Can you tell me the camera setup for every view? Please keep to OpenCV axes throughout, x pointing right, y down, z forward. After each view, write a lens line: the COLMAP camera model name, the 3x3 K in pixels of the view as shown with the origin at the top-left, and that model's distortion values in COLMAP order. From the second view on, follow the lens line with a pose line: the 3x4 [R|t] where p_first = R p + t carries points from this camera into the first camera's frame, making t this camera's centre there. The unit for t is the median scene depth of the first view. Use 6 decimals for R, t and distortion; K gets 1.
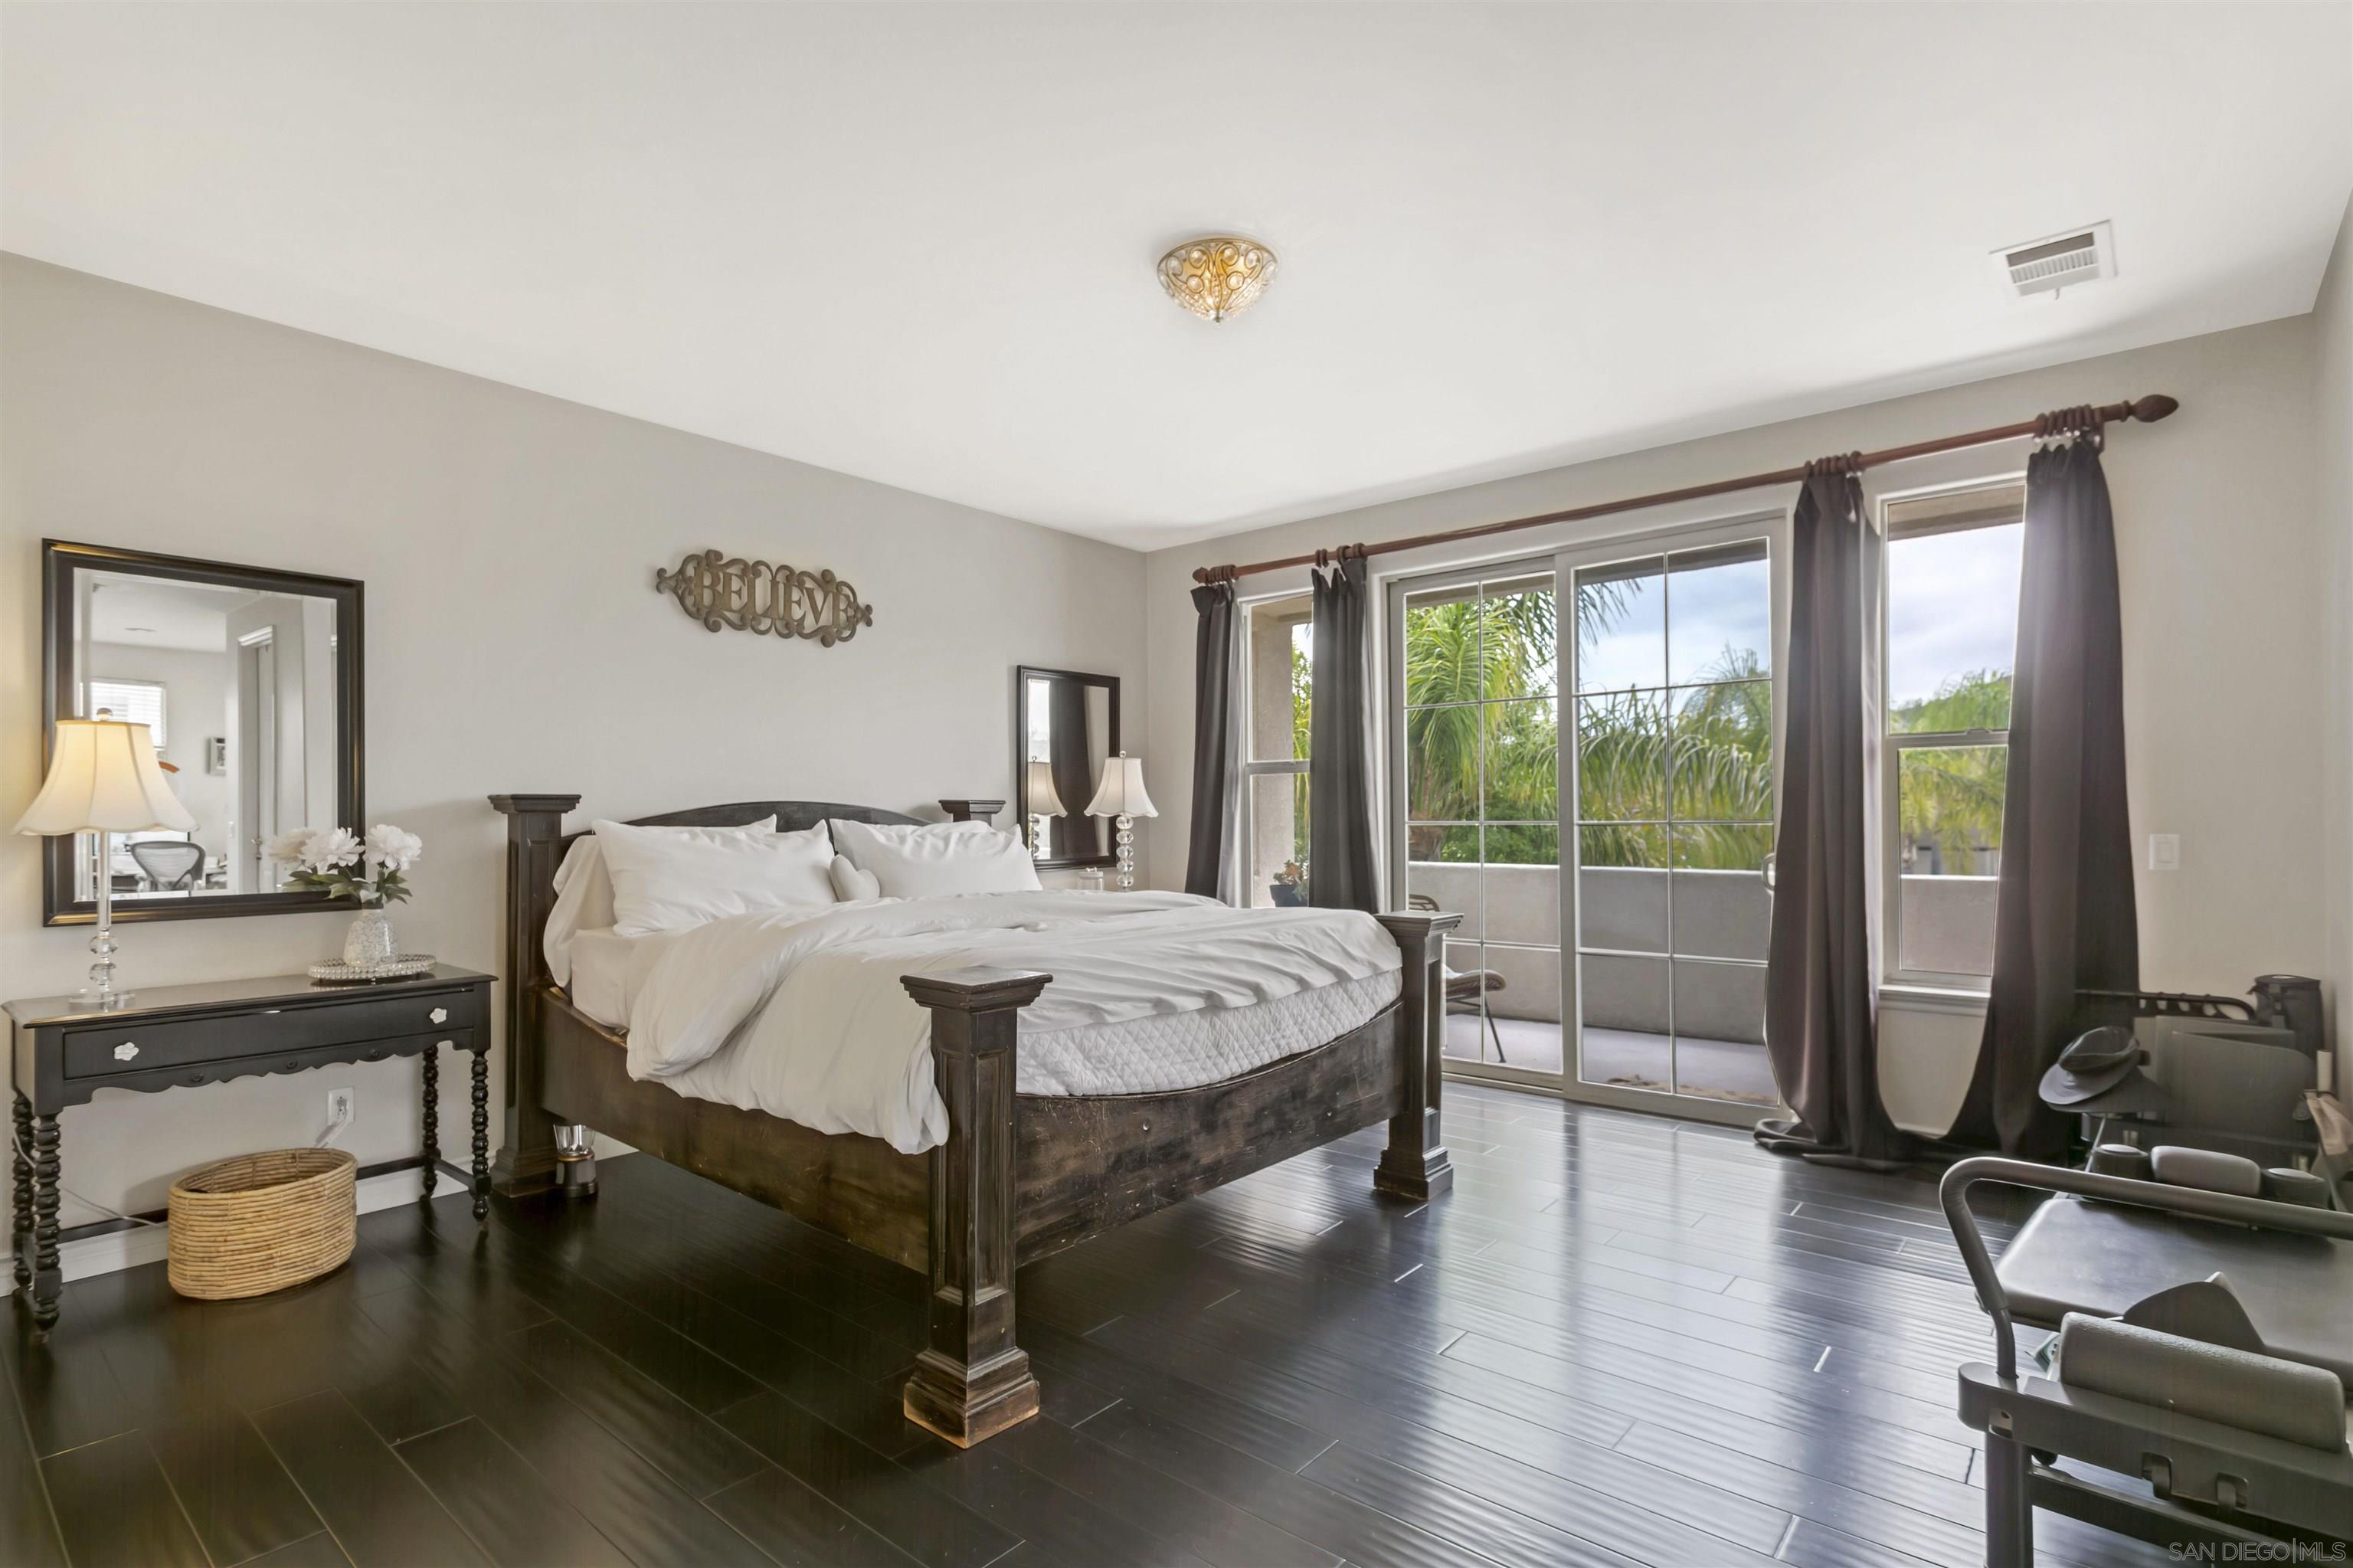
lens RADIAL K [[1155.5, 0, 1173.2], [0, 1155.5, 792.6], [0, 0, 1]] dist [-0.004014, 0.003909]
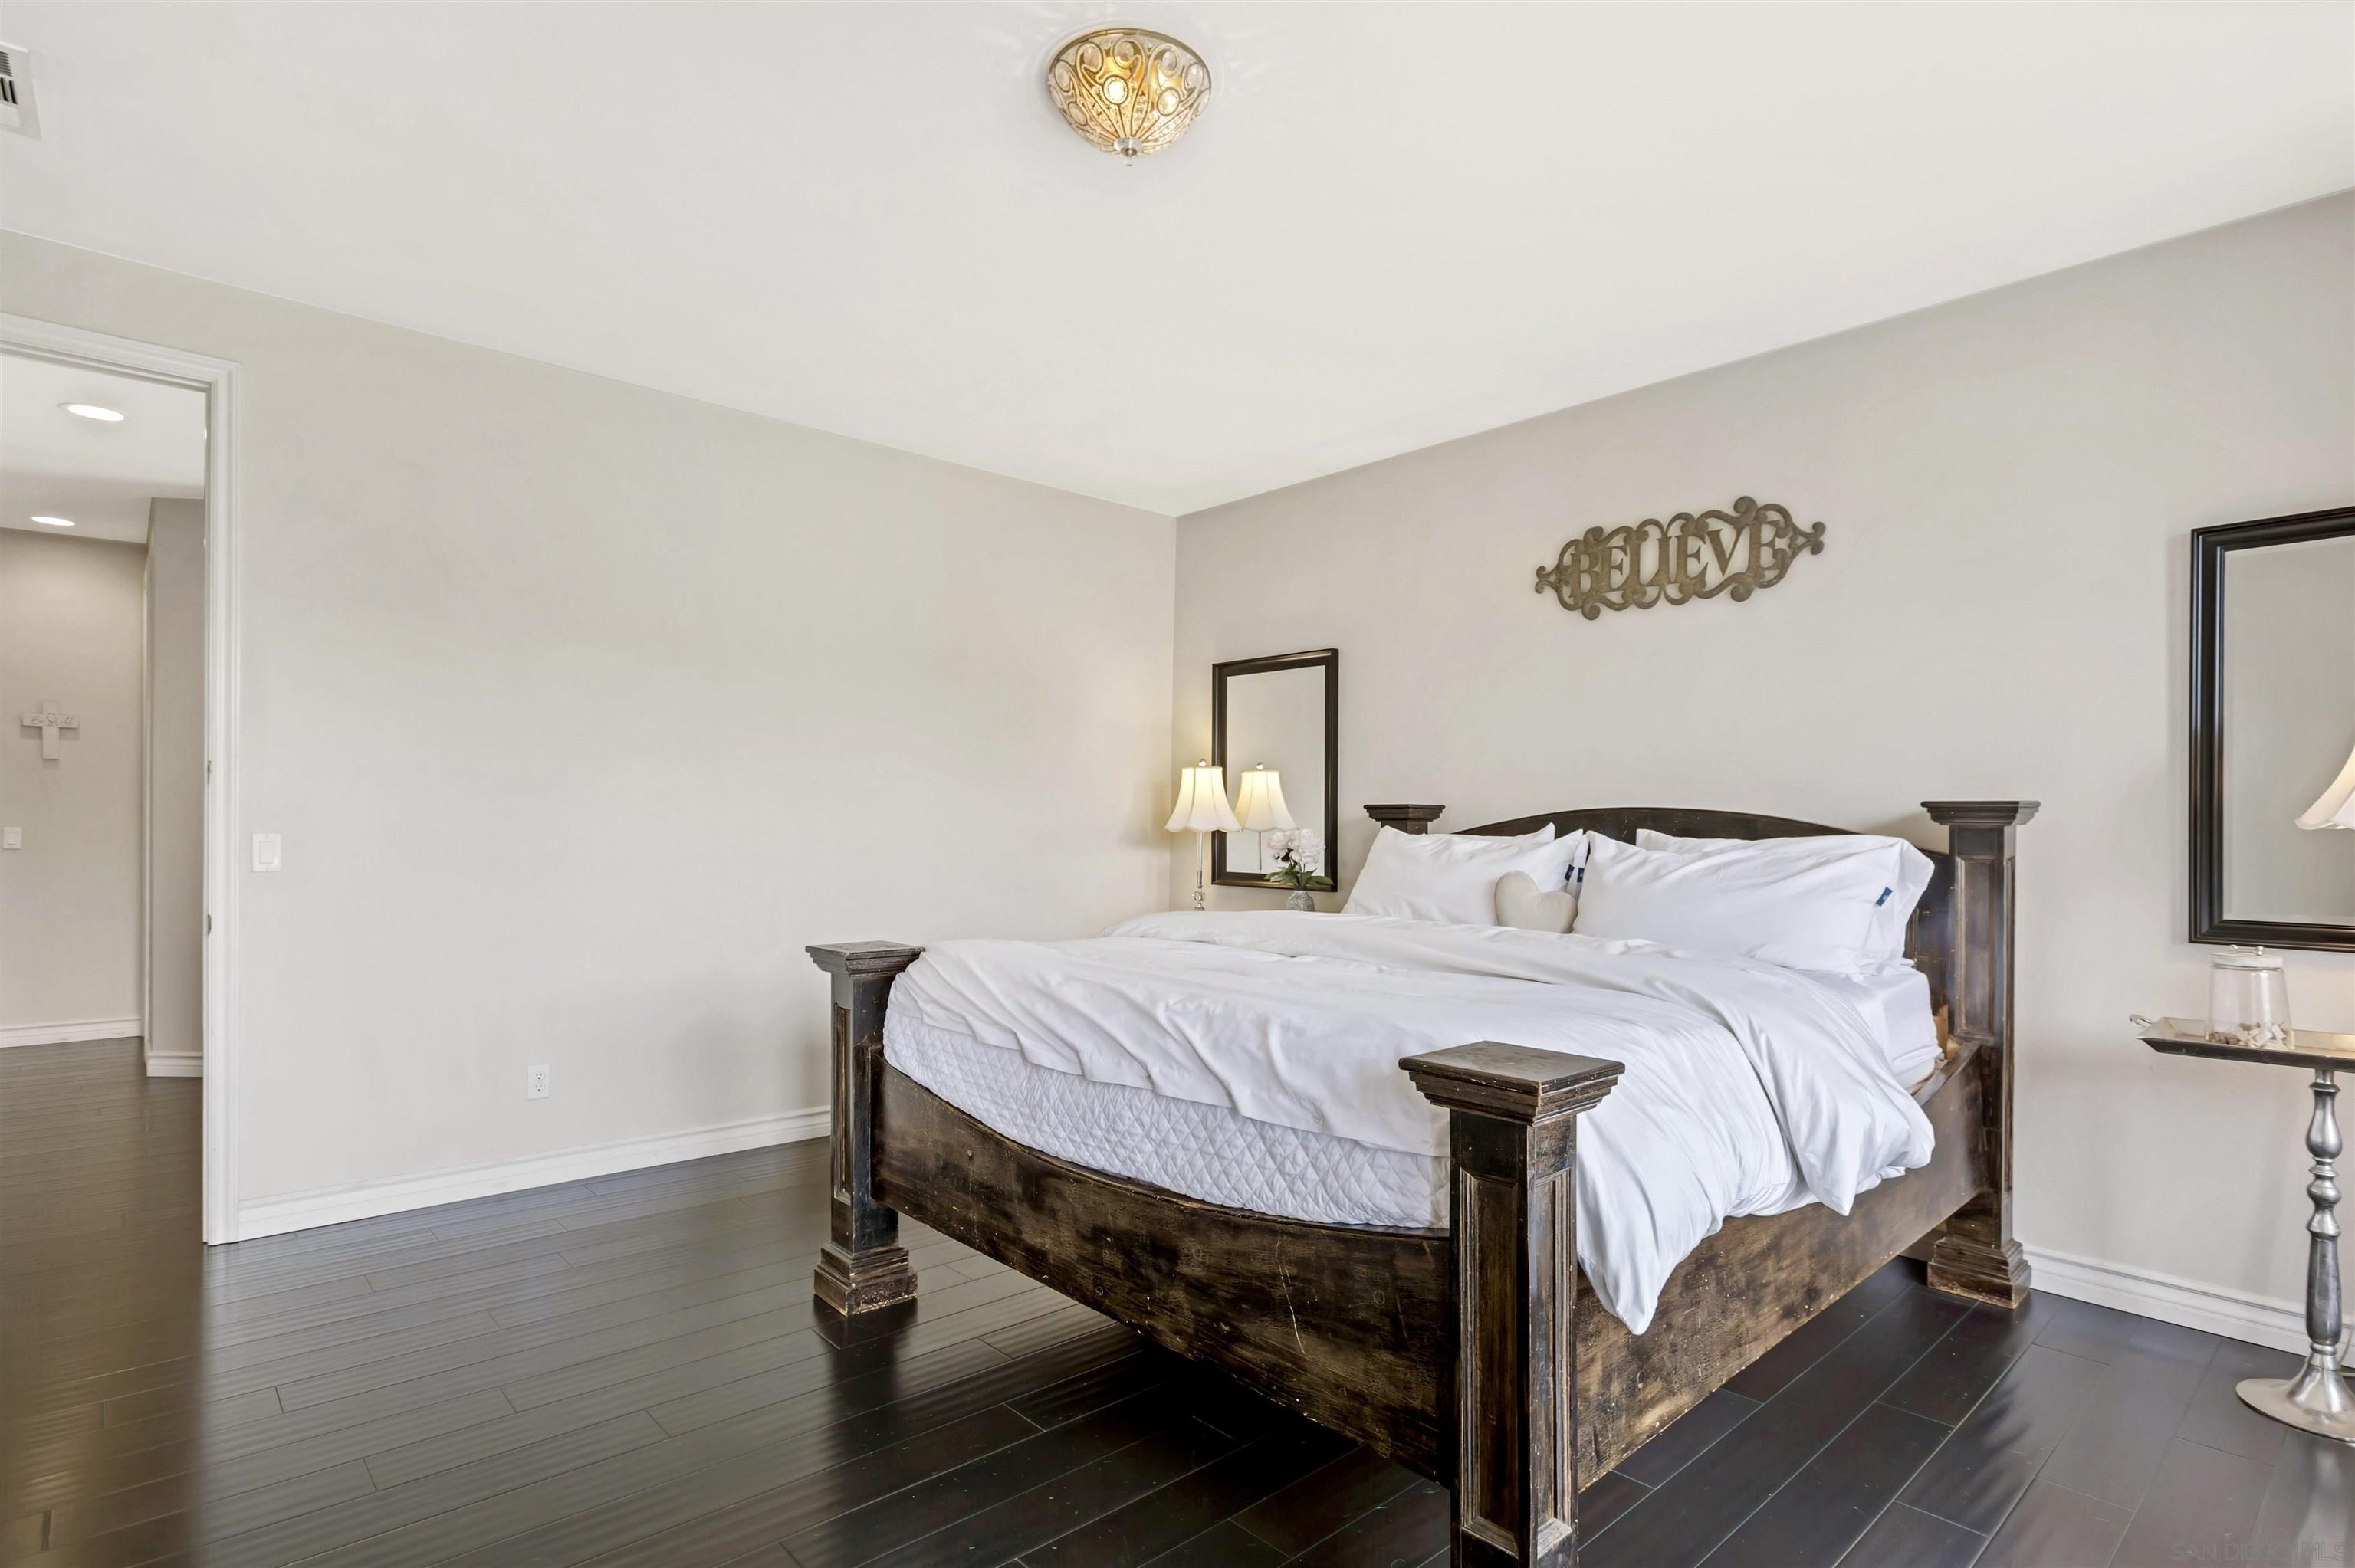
lens RADIAL K [[1156.2, 0, 1120.3], [0, 1156.2, 827.0], [0, 0, 1]] dist [-0.004014, 0.003909]
pose [[-0.149702, 0.004929, -0.988719, 0.531945], [0.010853, 0.999936, 0.003341, 0.014164], [0.988672, -0.010231, -0.149746, 0.759872]]
